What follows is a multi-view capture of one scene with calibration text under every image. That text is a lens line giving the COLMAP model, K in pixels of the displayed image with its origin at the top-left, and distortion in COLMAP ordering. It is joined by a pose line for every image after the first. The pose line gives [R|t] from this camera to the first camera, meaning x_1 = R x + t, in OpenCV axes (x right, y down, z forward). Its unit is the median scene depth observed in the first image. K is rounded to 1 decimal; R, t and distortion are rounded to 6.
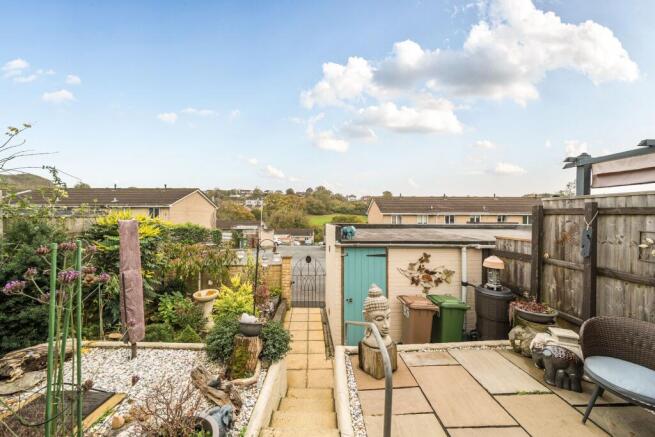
lens RADIAL K [[226.7, 0, 327.3], [0, 226.7, 215.6], [0, 0, 1]] dist [-0.001131, -0.000009]
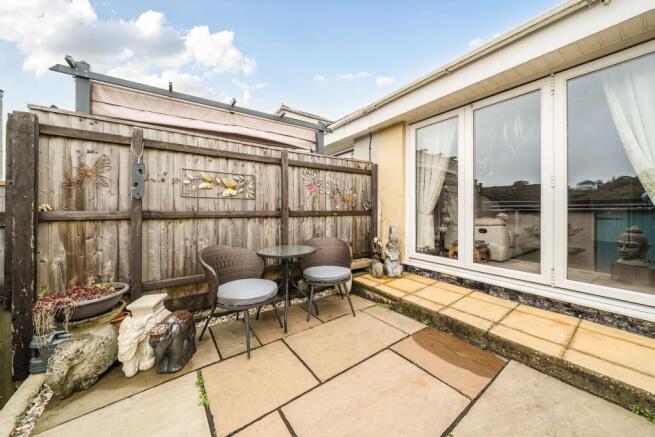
lens RADIAL K [[226.7, 0, 327.8], [0, 226.7, 208.0], [0, 0, 1]] dist [-0.001131, -0.000009]
pose [[-0.554358, -0.002865, 0.832274, 0.120343], [0.001095, 0.999991, 0.004171, 0.197920], [-0.832278, 0.003224, -0.554349, 0.819630]]
